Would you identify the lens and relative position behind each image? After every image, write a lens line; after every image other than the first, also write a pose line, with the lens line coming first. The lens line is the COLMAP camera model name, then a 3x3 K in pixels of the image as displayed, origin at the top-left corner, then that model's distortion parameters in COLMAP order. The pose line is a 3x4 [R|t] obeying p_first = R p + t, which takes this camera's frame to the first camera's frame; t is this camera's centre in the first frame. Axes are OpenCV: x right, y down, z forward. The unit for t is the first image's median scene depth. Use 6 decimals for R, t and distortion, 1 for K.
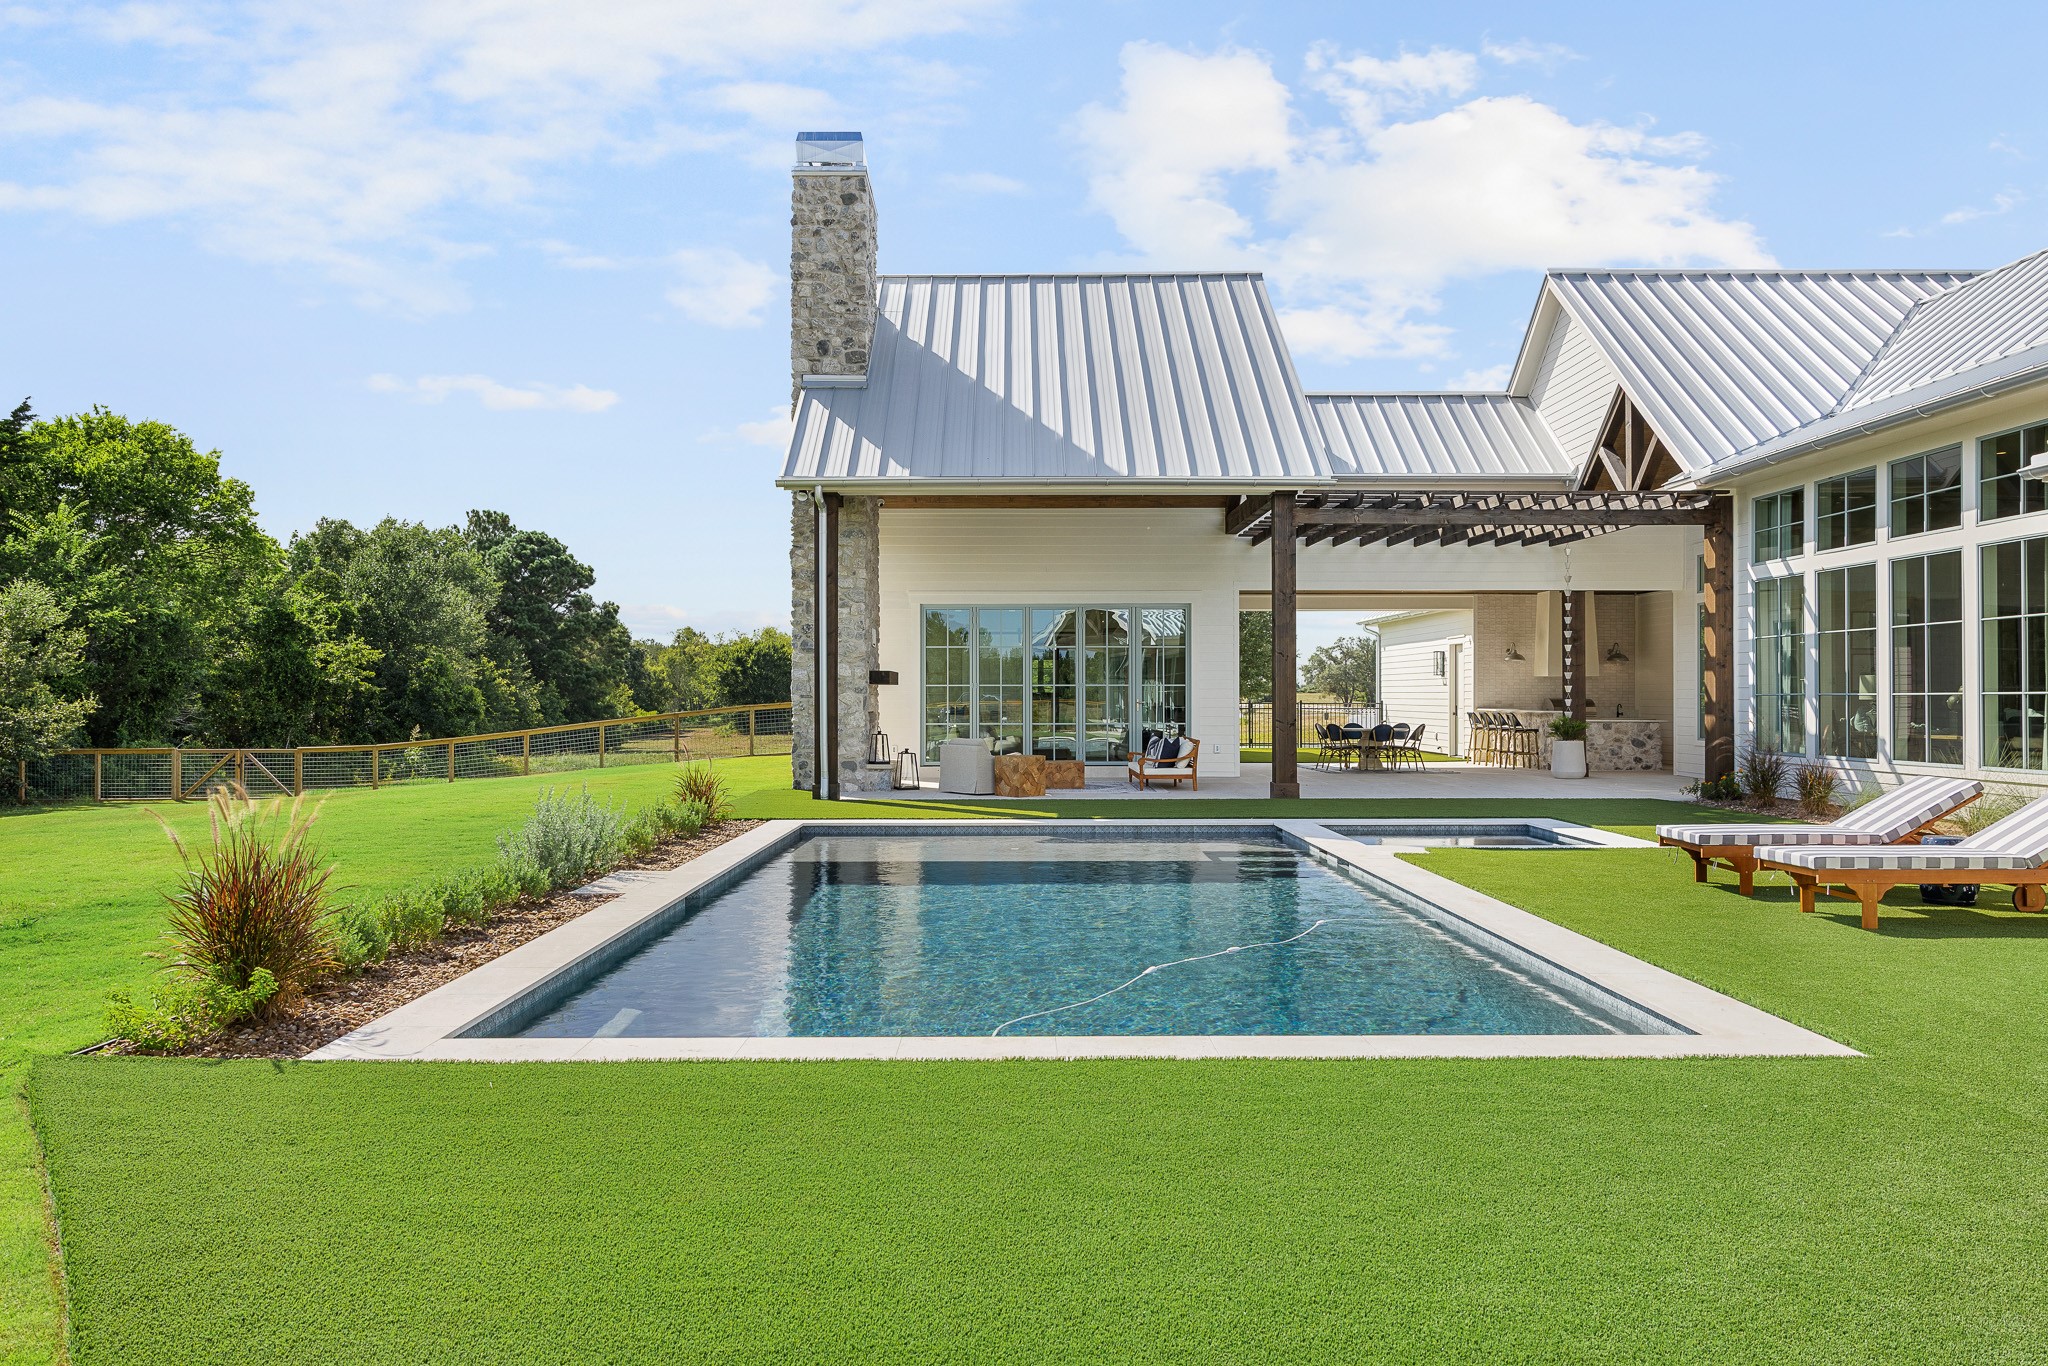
lens RADIAL K [[1394.6, 0, 1017.6], [0, 1394.6, 681.3], [0, 0, 1]] dist [0.001746, 0.000394]
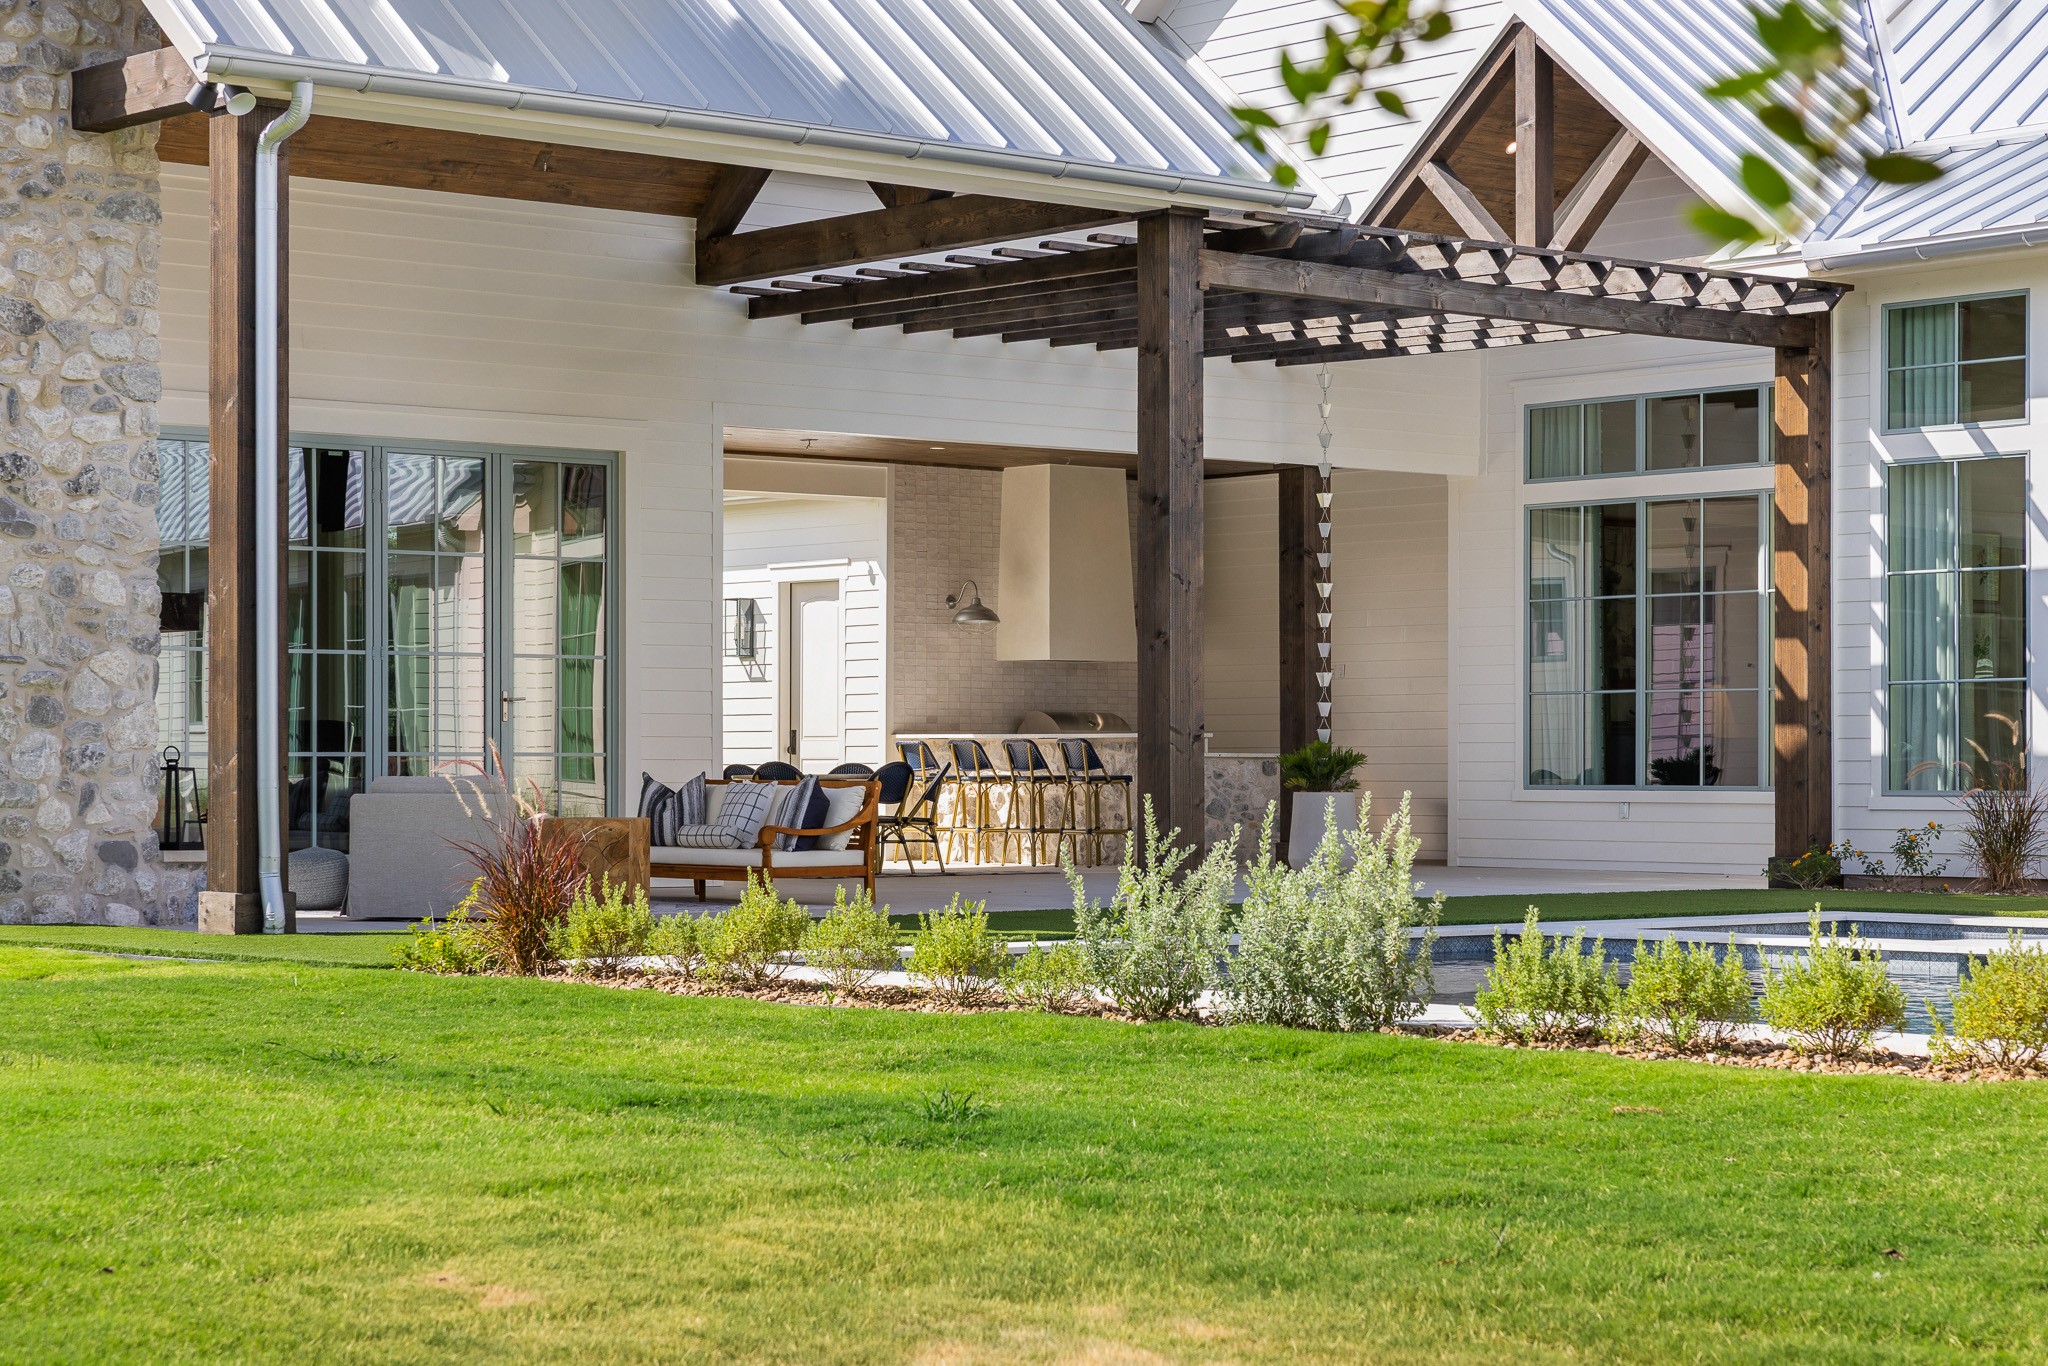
lens RADIAL K [[4136.6, 0, 1024.3], [0, 4136.6, 687.3], [0, 0, 1]] dist [-0.004736, 0.000000]
pose [[0.754830, 0.014138, 0.655768, -0.668048], [-0.007324, 0.999887, -0.013126, 0.031077], [-0.655880, 0.005106, 0.754848, 0.047329]]
